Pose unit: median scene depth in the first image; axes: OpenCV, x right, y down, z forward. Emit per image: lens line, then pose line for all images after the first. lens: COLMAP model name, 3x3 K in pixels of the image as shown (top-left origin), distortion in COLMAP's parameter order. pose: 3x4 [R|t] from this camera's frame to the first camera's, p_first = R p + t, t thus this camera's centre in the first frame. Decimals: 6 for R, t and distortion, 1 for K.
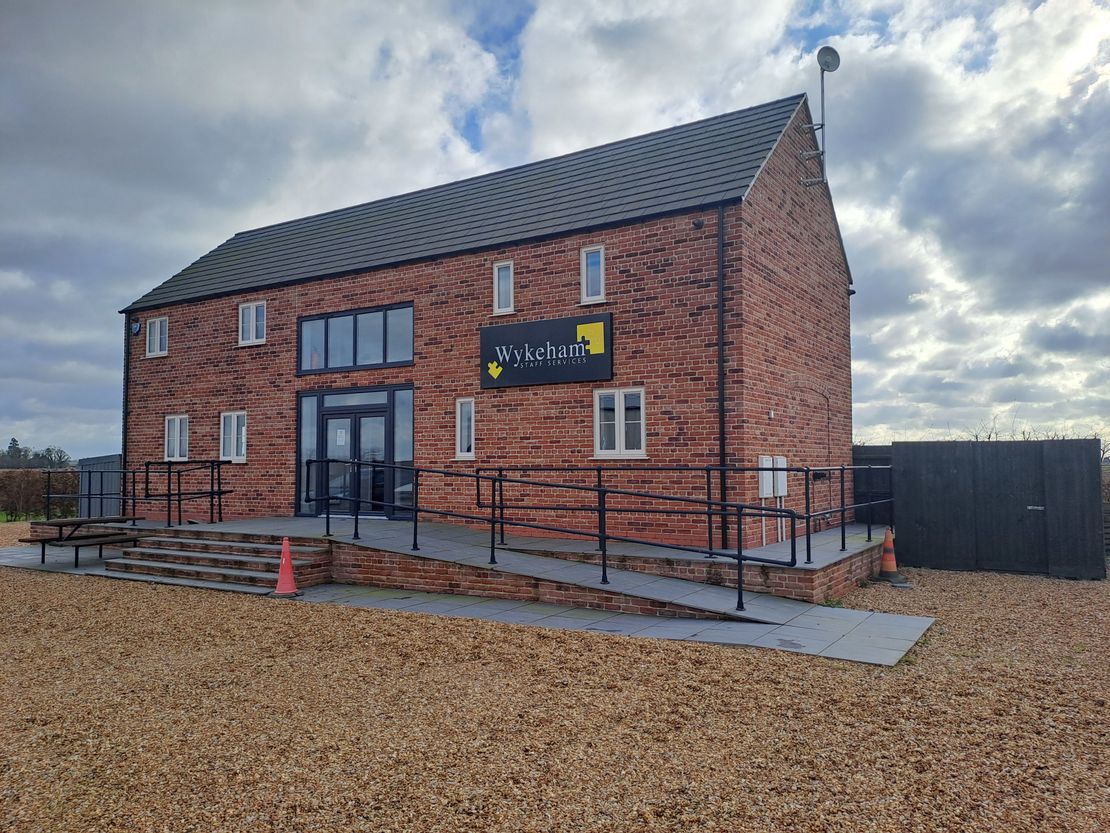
lens RADIAL K [[807.7, 0, 554.1], [0, 807.7, 409.9], [0, 0, 1]] dist [0.085876, -0.098374]
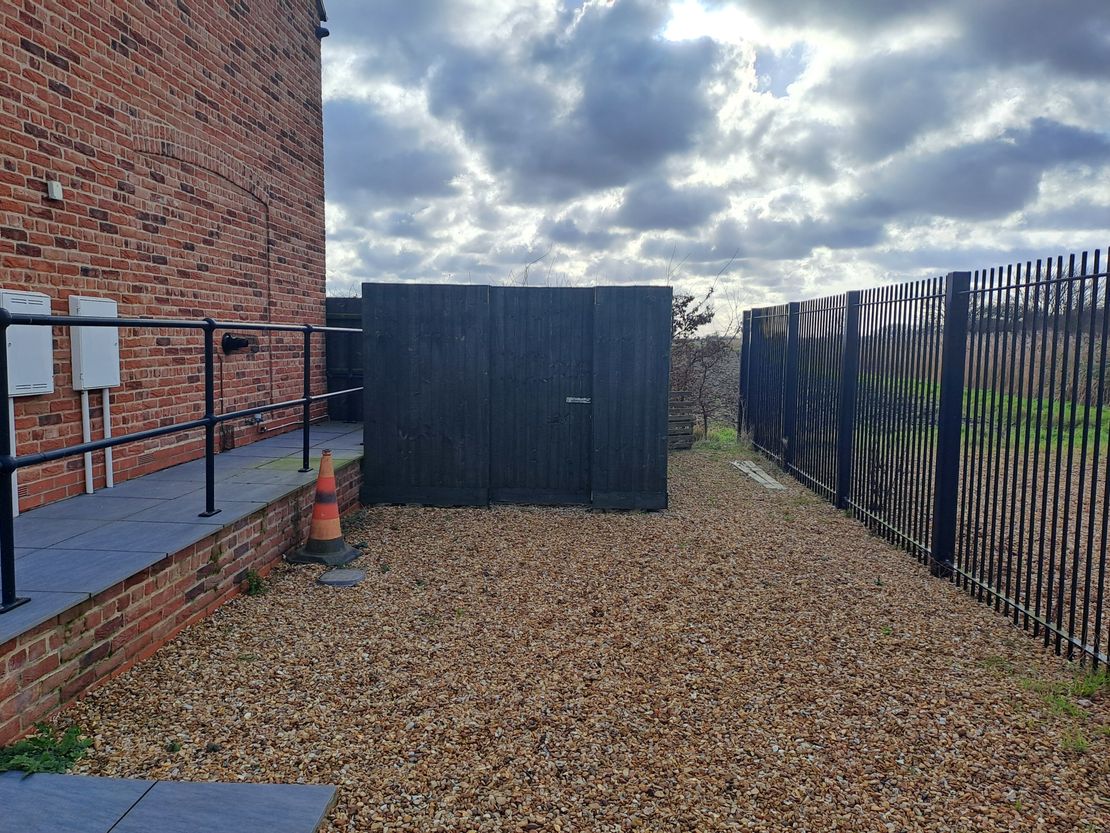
lens RADIAL K [[807.7, 0, 554.1], [0, 807.7, 409.9], [0, 0, 1]] dist [0.085876, -0.098374]
pose [[0.857436, -0.028874, 0.513780, 0.265621], [-0.049474, 0.989174, 0.138157, 0.045429], [-0.512207, -0.143880, 0.846725, 0.506641]]
